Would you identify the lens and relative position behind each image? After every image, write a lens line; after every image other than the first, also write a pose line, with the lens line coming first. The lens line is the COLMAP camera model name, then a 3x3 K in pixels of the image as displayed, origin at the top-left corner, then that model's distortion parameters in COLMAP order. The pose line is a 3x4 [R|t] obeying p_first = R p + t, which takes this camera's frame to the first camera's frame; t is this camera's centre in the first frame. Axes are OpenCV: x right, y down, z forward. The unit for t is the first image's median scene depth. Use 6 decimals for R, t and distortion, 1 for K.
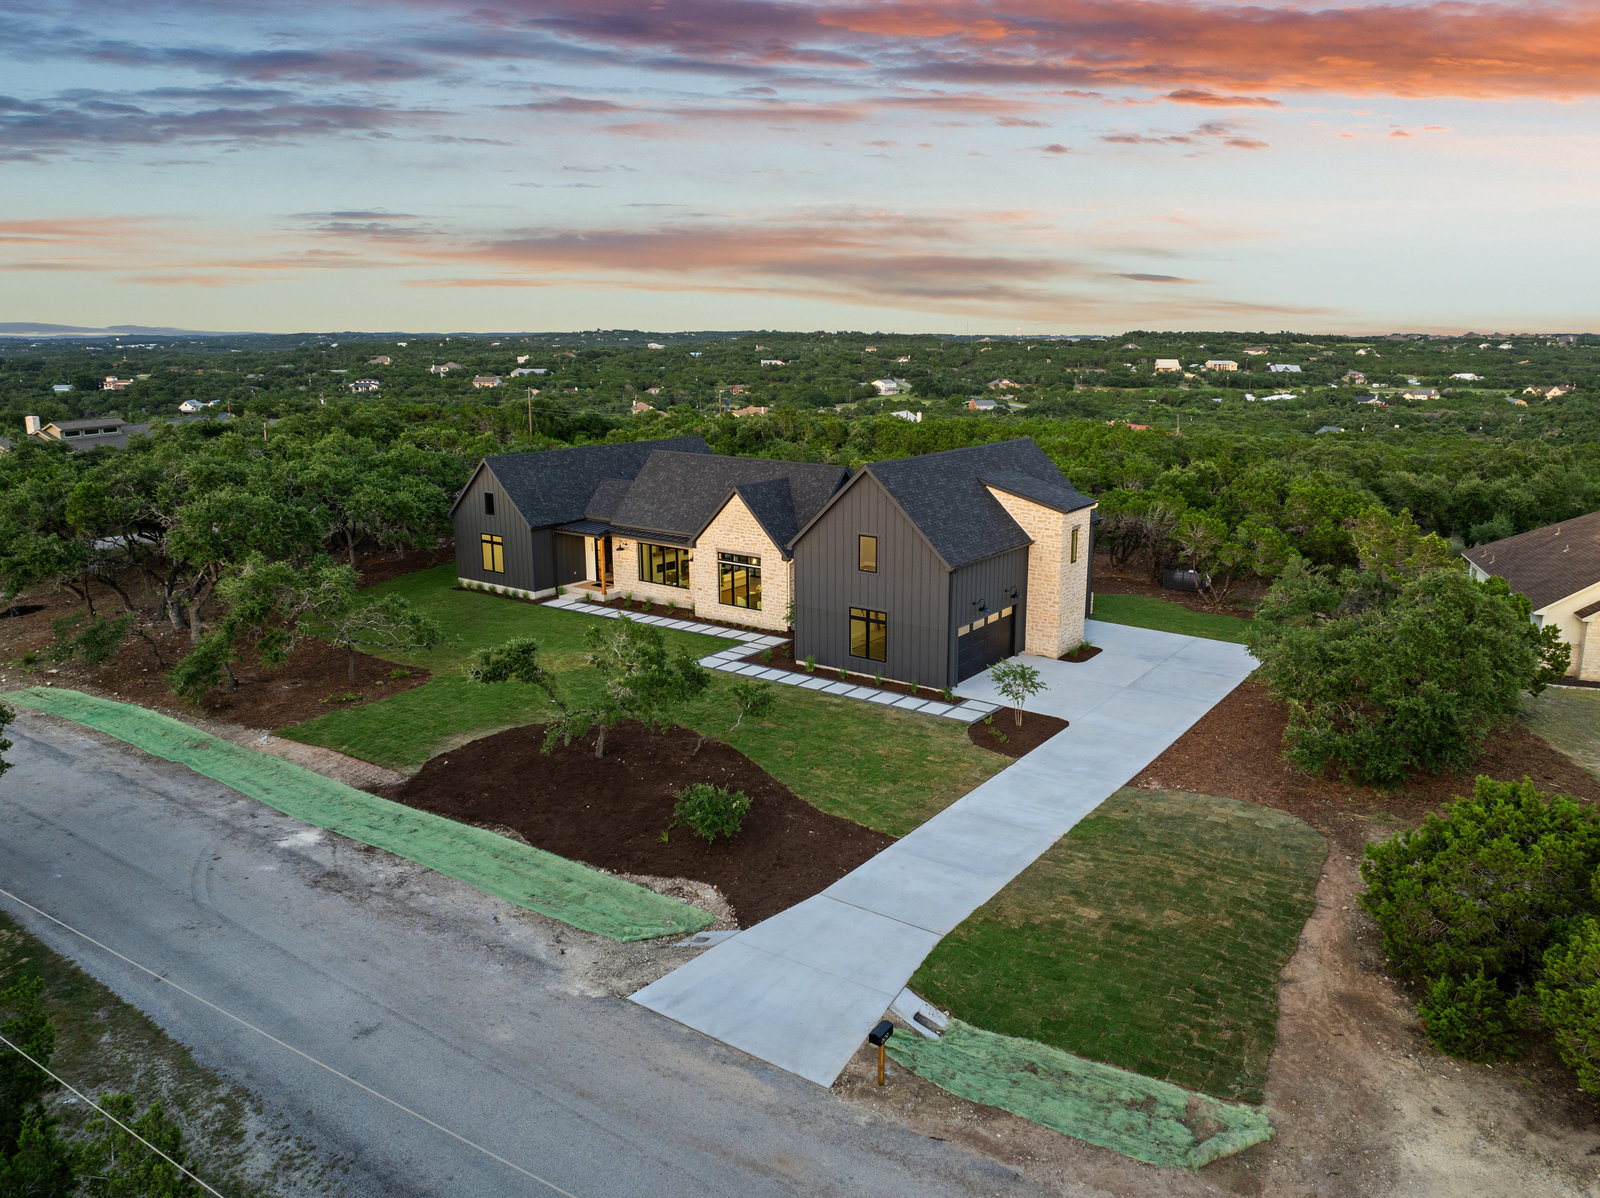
lens RADIAL K [[1131.6, 0, 839.5], [0, 1131.6, 586.6], [0, 0, 1]] dist [-0.027912, -0.016736]
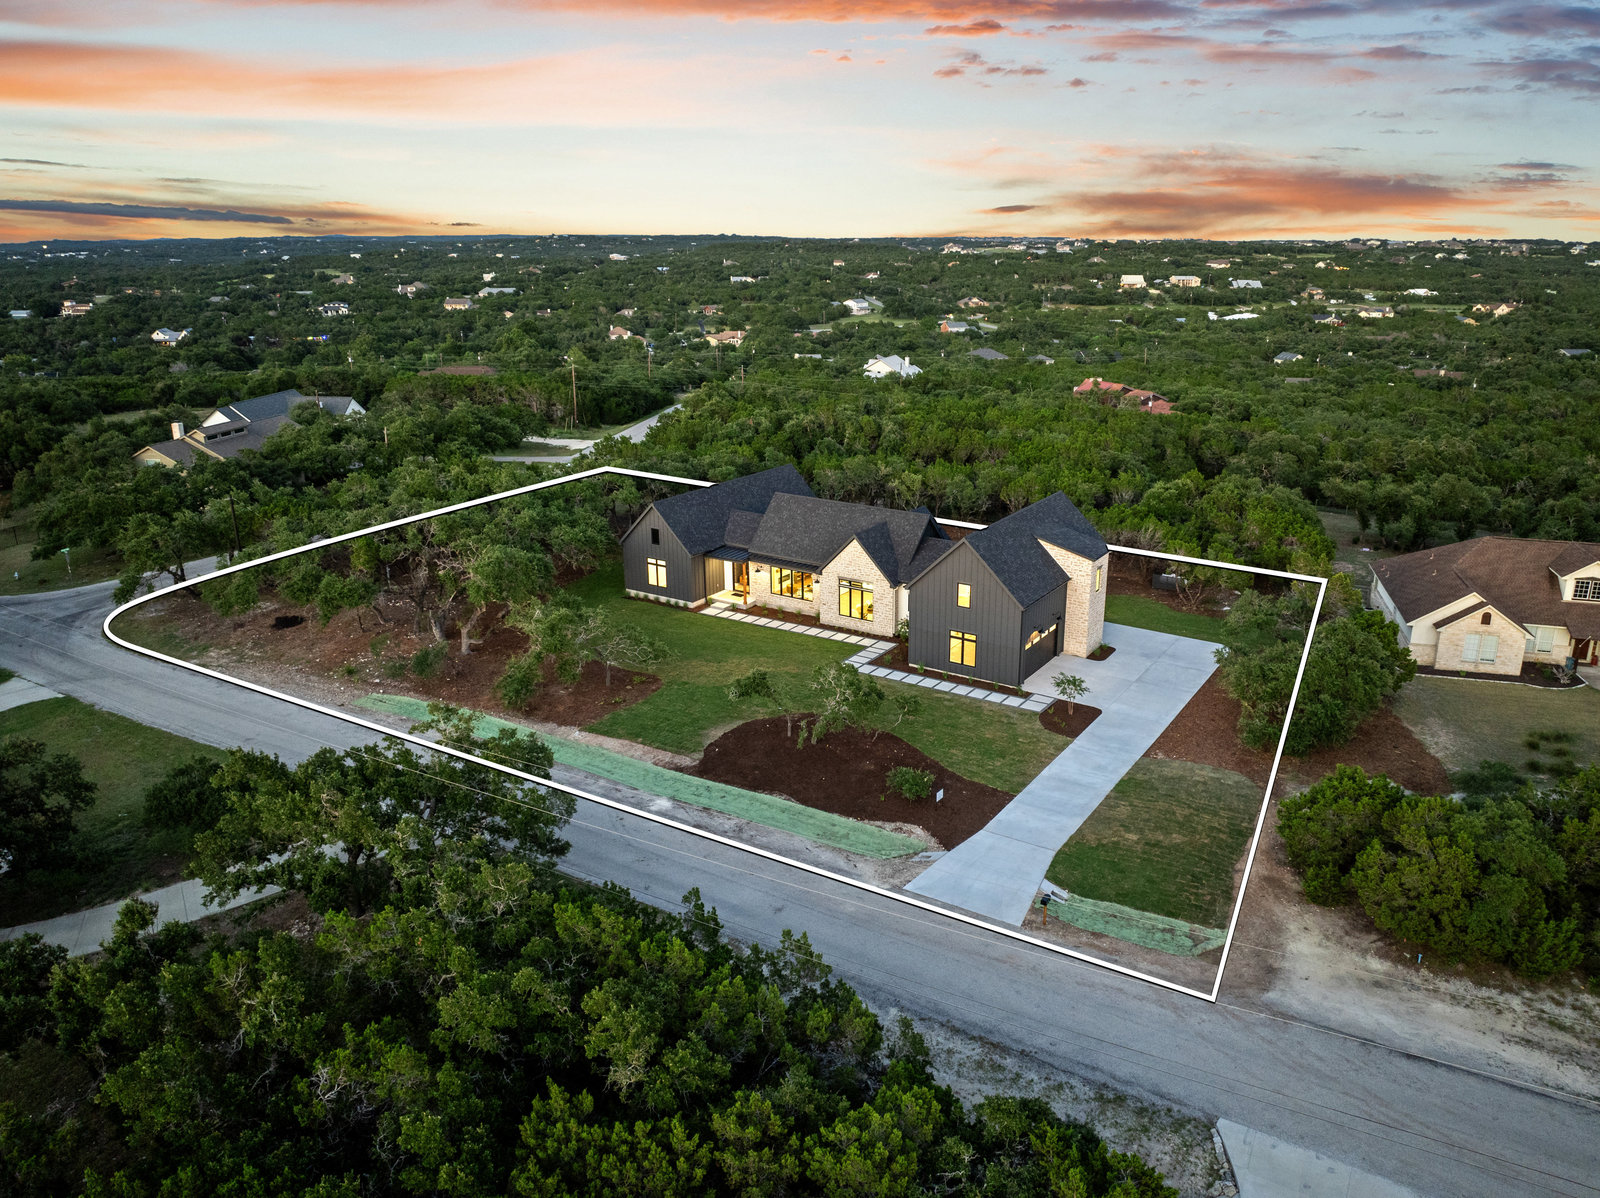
lens RADIAL K [[1133.8, 0, 857.9], [0, 1133.8, 585.4], [0, 0, 1]] dist [-0.019807, -0.034710]
pose [[0.998733, -0.015014, 0.048040, -0.153435], [0.011098, 0.996671, 0.080767, -0.136174], [-0.049093, -0.080131, 0.995575, -0.389561]]
